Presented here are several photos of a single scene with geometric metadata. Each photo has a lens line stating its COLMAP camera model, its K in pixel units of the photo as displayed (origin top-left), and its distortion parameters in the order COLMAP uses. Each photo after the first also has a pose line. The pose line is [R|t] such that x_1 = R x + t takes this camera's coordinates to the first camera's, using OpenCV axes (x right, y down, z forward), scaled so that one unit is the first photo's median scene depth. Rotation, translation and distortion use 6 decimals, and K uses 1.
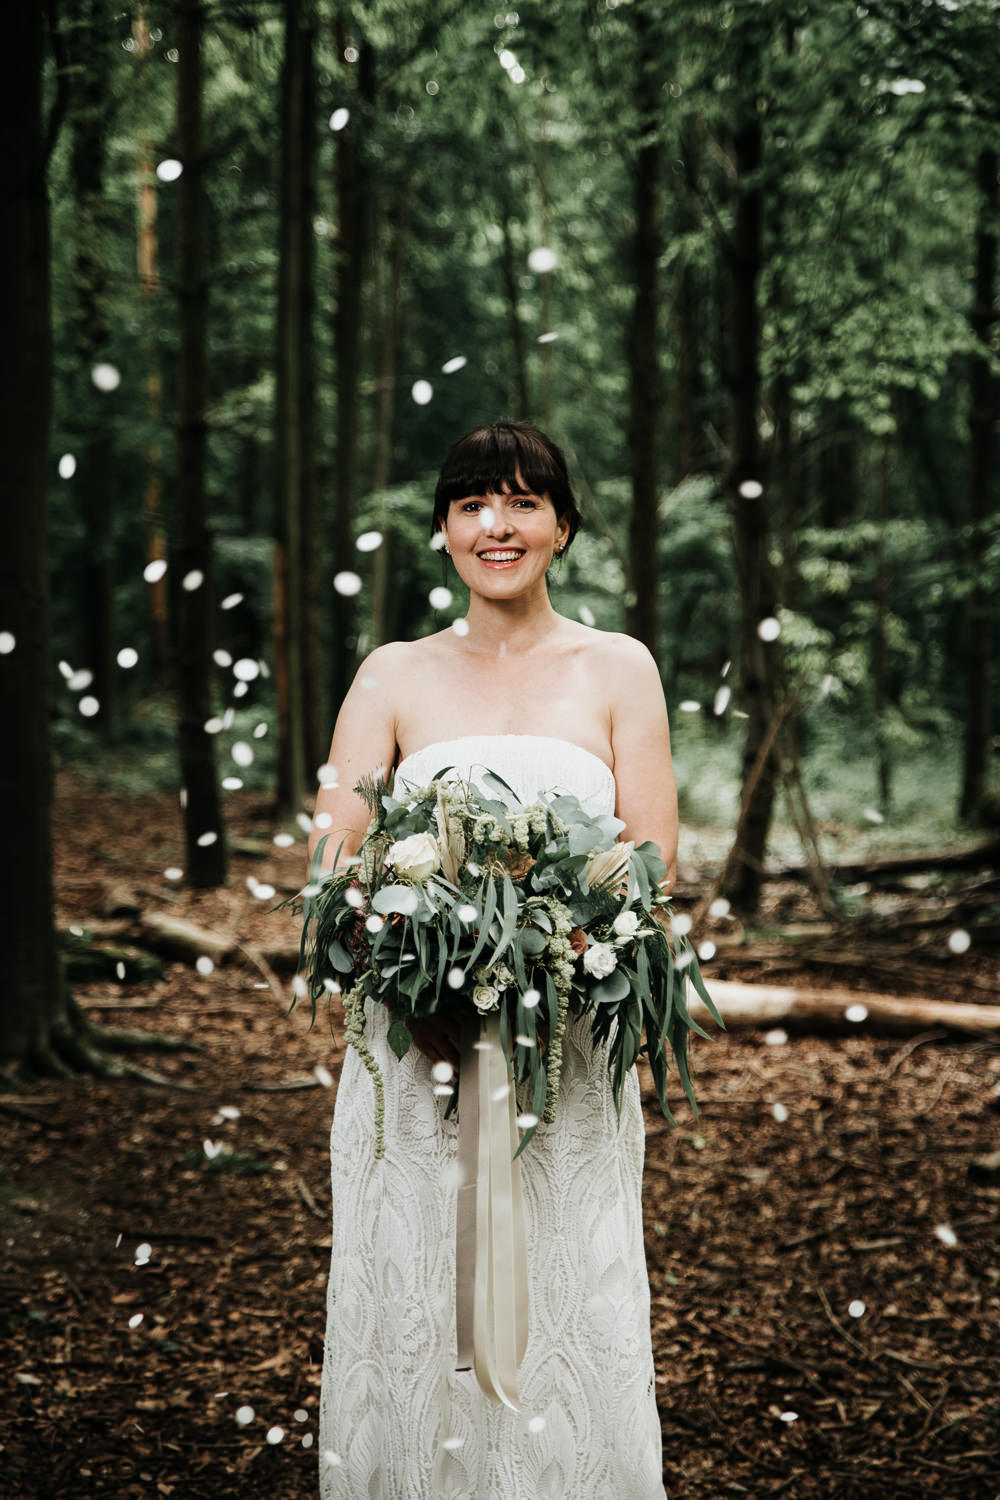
lens RADIAL K [[3016.8, 0, 500.0], [0, 3016.8, 750.0], [0, 0, 1]] dist [0.009264, -0.082905]
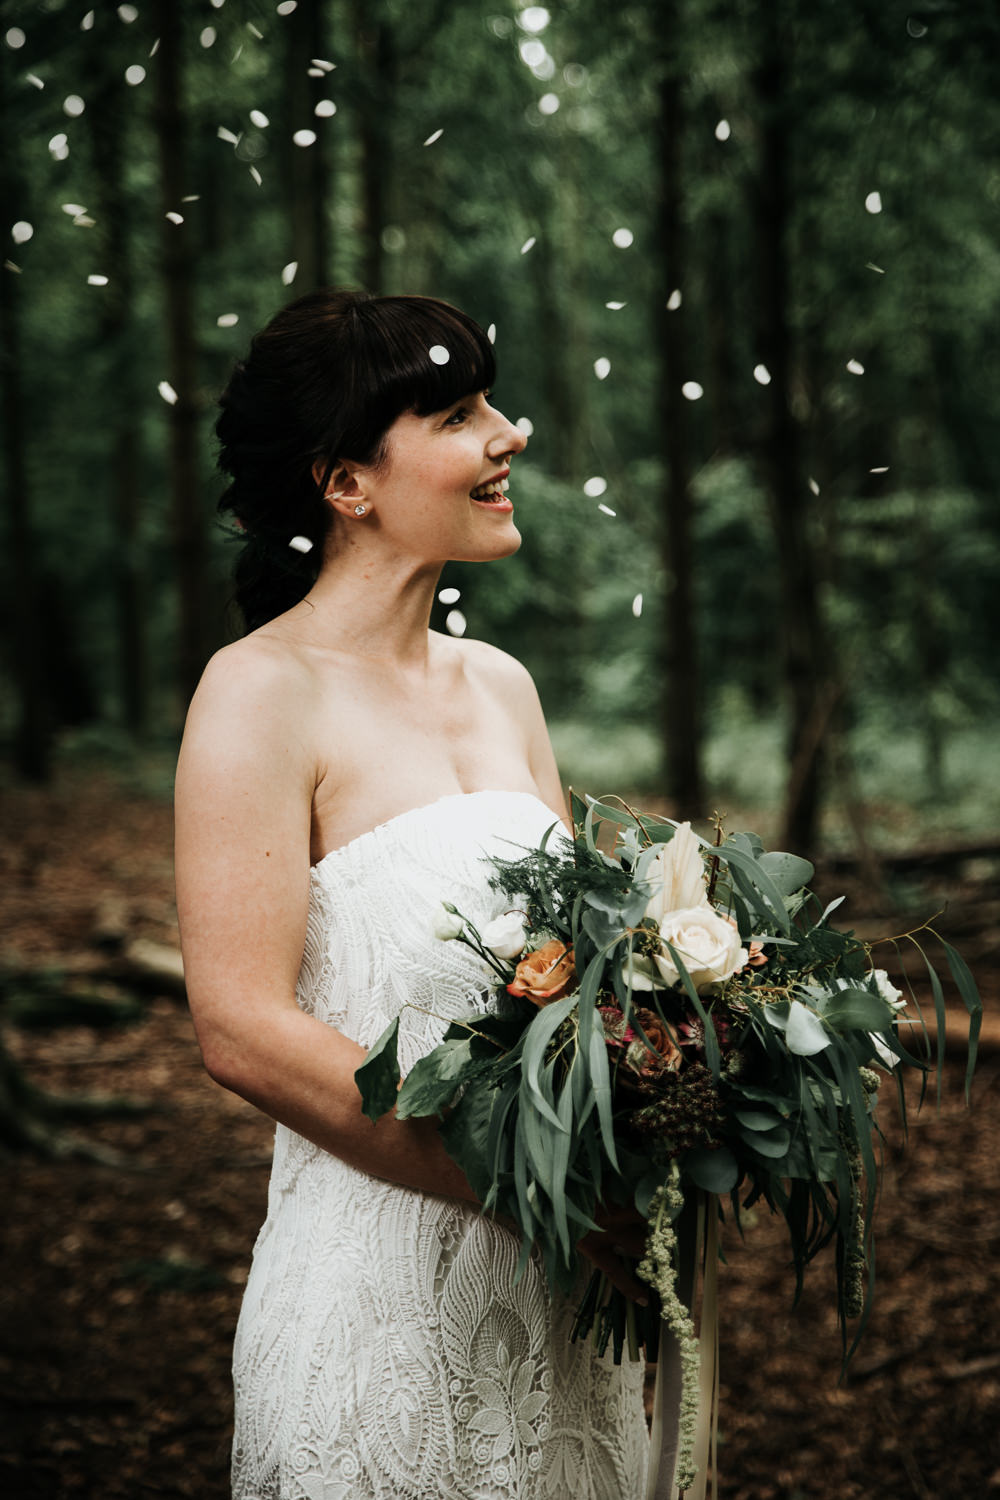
lens RADIAL K [[2738.0, 0, 500.0], [0, 2738.0, 750.0], [0, 0, 1]] dist [0.002653, 0.109380]
pose [[0.999132, -0.033258, -0.025071, 0.019721], [0.033455, 0.999412, 0.007472, -0.008398], [0.024808, -0.008305, 0.999658, 0.229942]]
